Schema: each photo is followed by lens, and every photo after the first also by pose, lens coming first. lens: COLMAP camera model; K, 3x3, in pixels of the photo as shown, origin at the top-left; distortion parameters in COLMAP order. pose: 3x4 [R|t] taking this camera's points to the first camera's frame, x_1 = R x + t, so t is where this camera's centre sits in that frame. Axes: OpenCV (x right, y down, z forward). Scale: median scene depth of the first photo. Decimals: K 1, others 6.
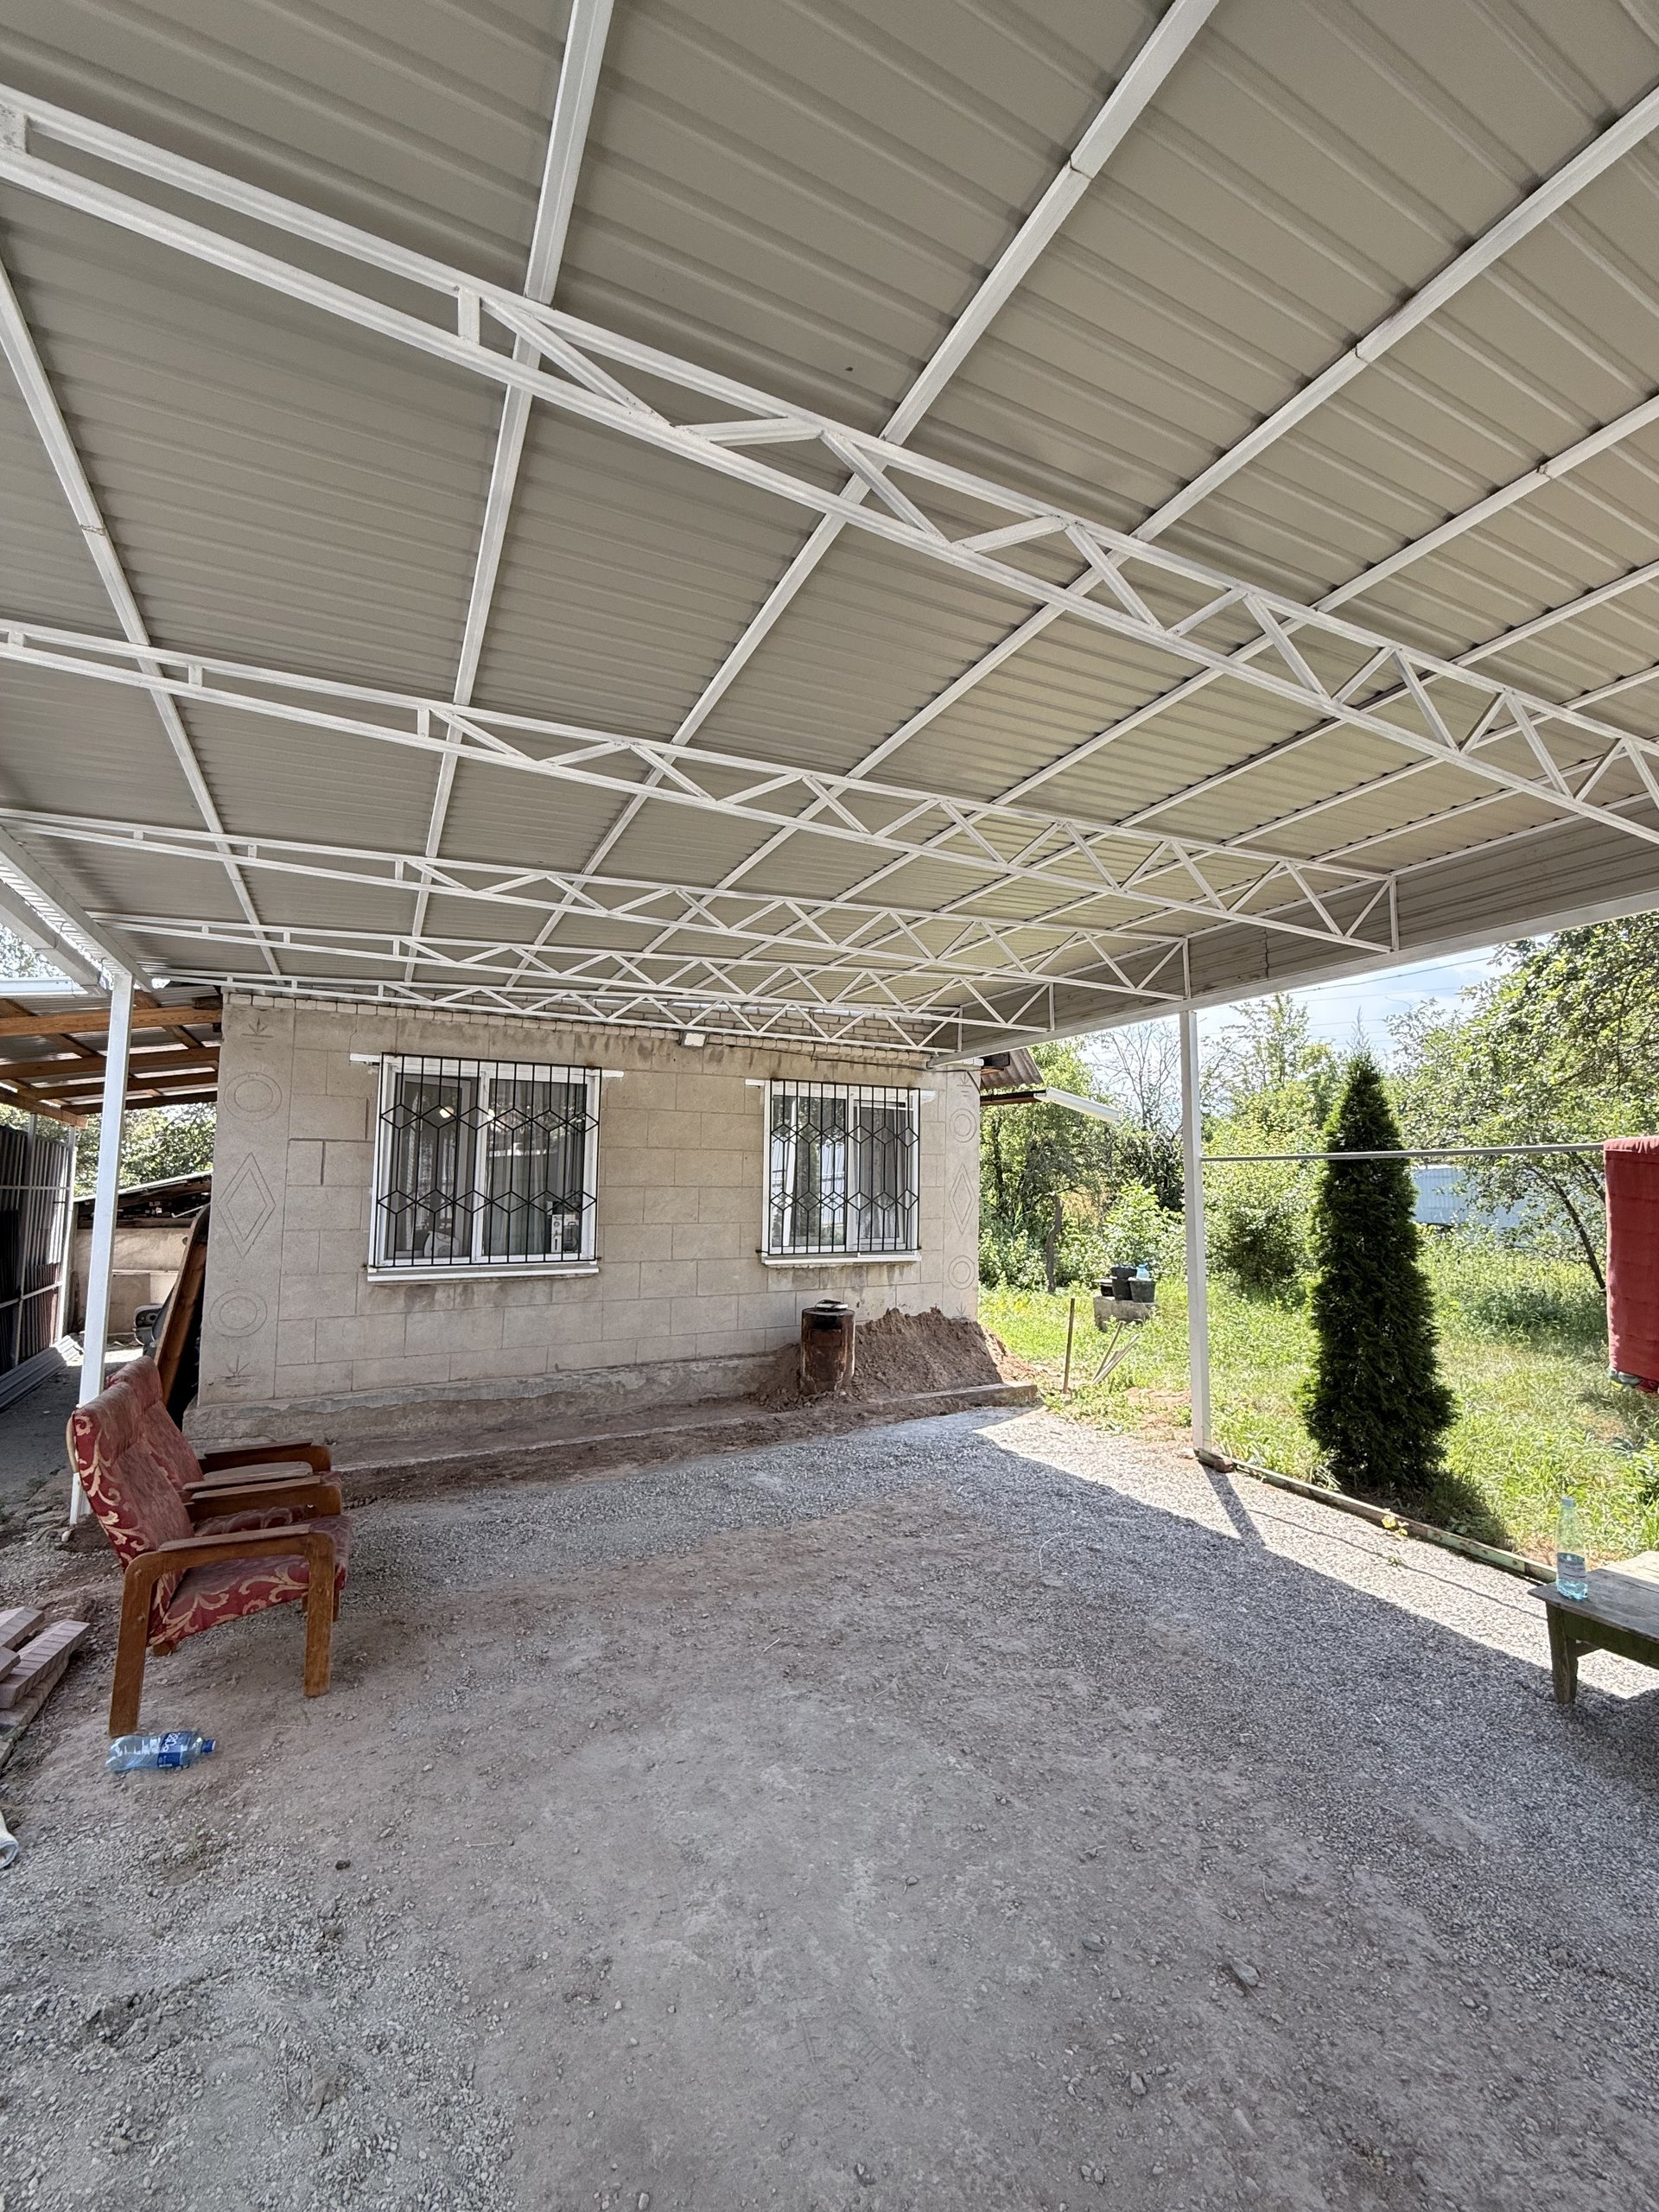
lens RADIAL K [[895.5, 0, 812.8], [0, 895.5, 1099.0], [0, 0, 1]] dist [-0.000069, 0.000675]
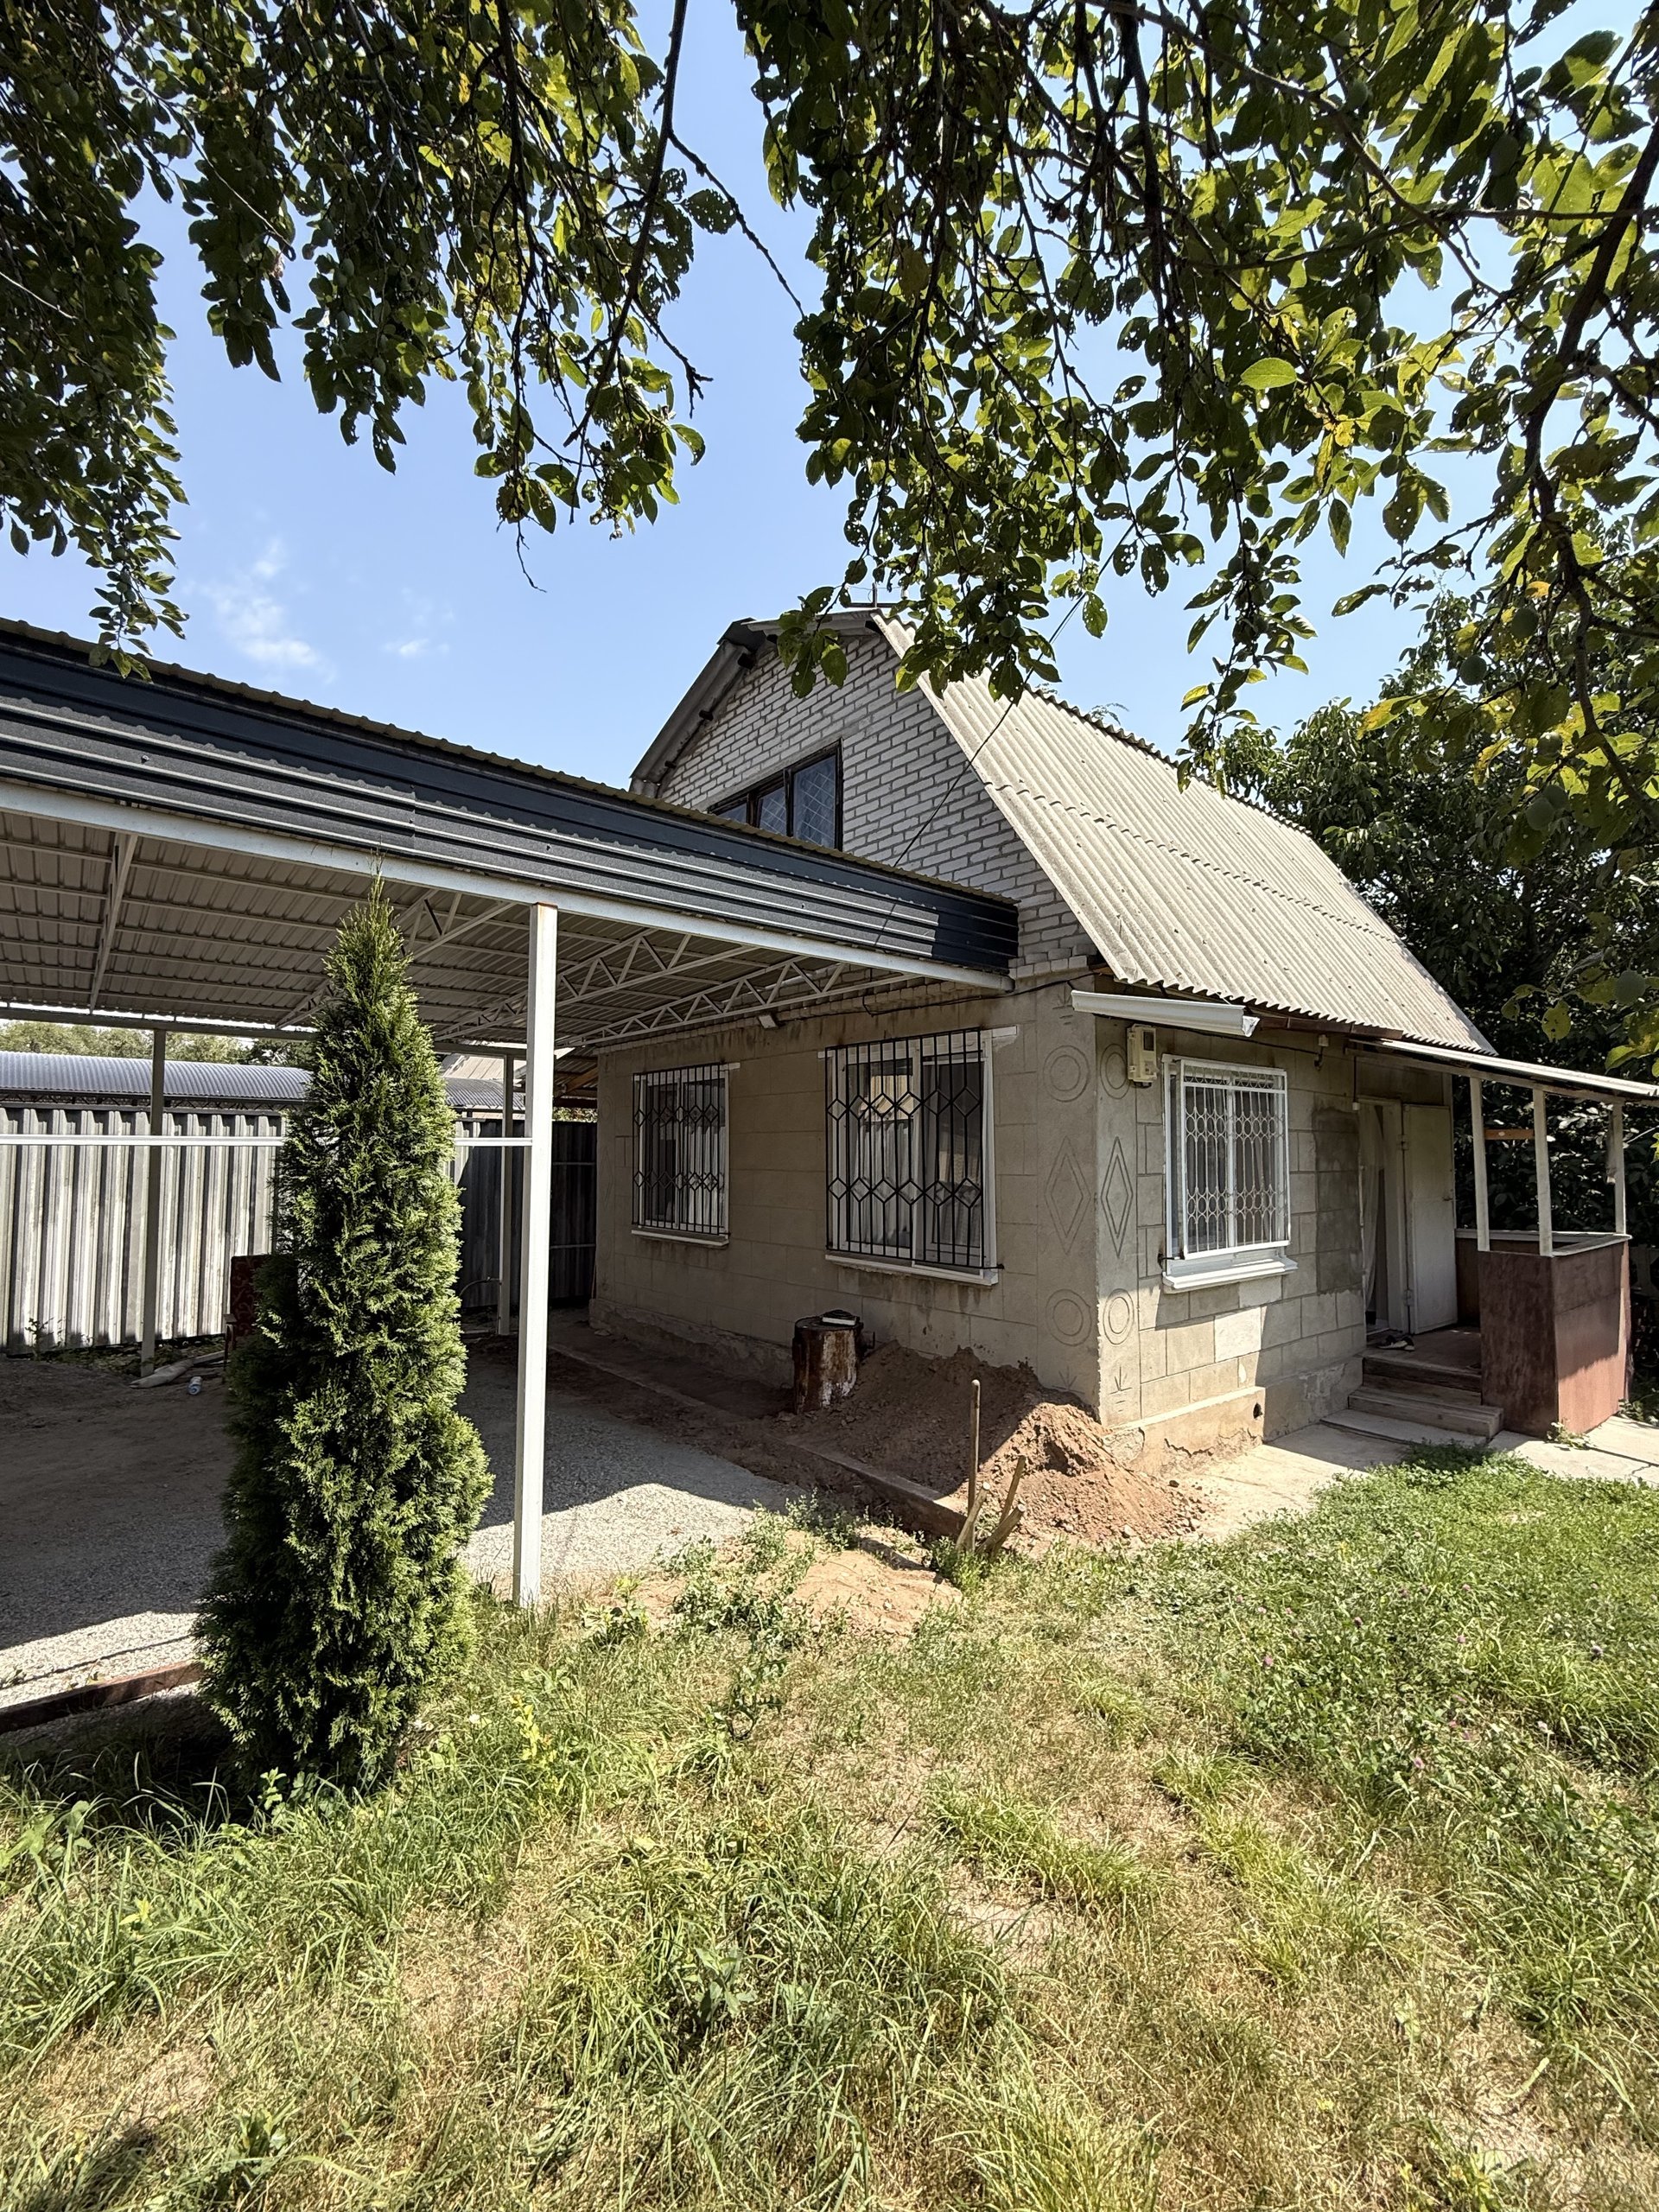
lens RADIAL K [[895.5, 0, 813.6], [0, 895.5, 1111.8], [0, 0, 1]] dist [-0.000069, 0.000675]
pose [[0.220650, -0.054699, -0.973818, 0.820970], [0.084441, 0.995749, -0.036798, 0.072256], [0.971691, -0.074111, 0.224331, 0.812669]]
